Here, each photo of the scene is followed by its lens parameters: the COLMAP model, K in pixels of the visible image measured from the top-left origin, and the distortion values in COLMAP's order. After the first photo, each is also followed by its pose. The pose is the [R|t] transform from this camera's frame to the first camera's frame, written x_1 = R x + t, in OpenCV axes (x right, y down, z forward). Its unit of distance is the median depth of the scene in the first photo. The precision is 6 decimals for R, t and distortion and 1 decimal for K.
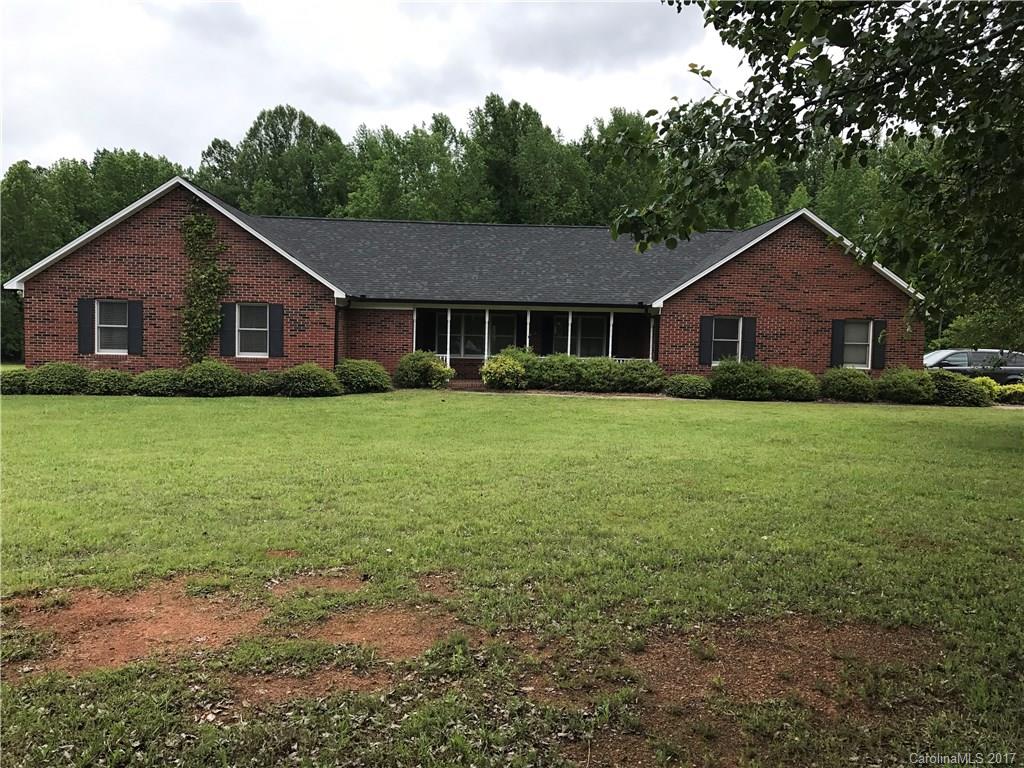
lens RADIAL K [[848.1, 0, 512.8], [0, 848.1, 374.0], [0, 0, 1]] dist [0.073814, -0.074333]
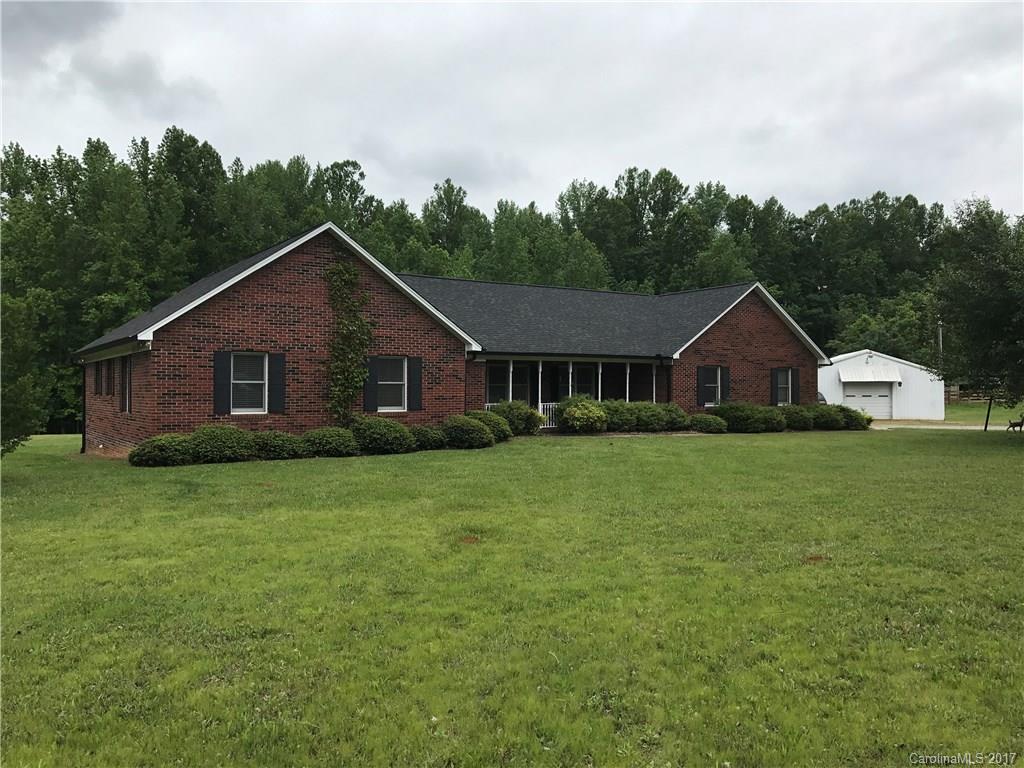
lens RADIAL K [[848.1, 0, 512.8], [0, 848.1, 374.0], [0, 0, 1]] dist [0.073814, -0.074333]
pose [[0.855047, -0.011396, 0.518426, -0.669217], [0.040374, 0.998187, -0.044647, -0.013335], [-0.516977, 0.059107, 0.853956, 0.102548]]
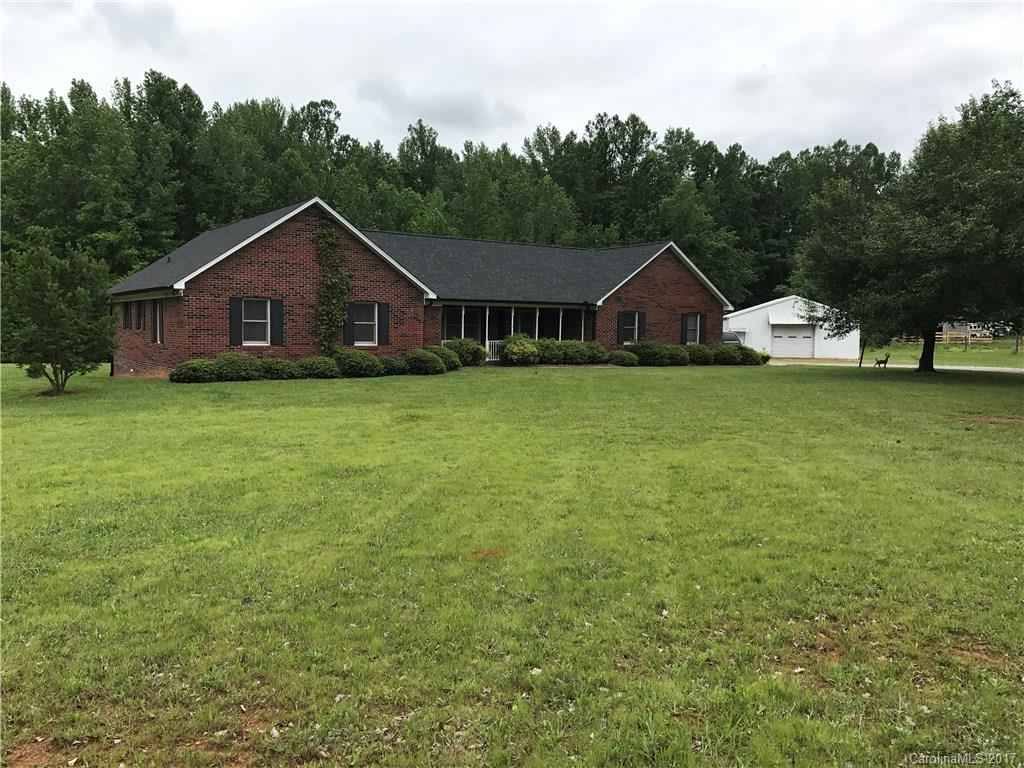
lens RADIAL K [[848.1, 0, 512.8], [0, 848.1, 374.0], [0, 0, 1]] dist [0.073814, -0.074333]
pose [[0.841112, -0.039664, 0.539404, -0.775152], [0.027636, 0.999156, 0.030378, -0.009390], [-0.540154, -0.010645, 0.841499, -0.156119]]
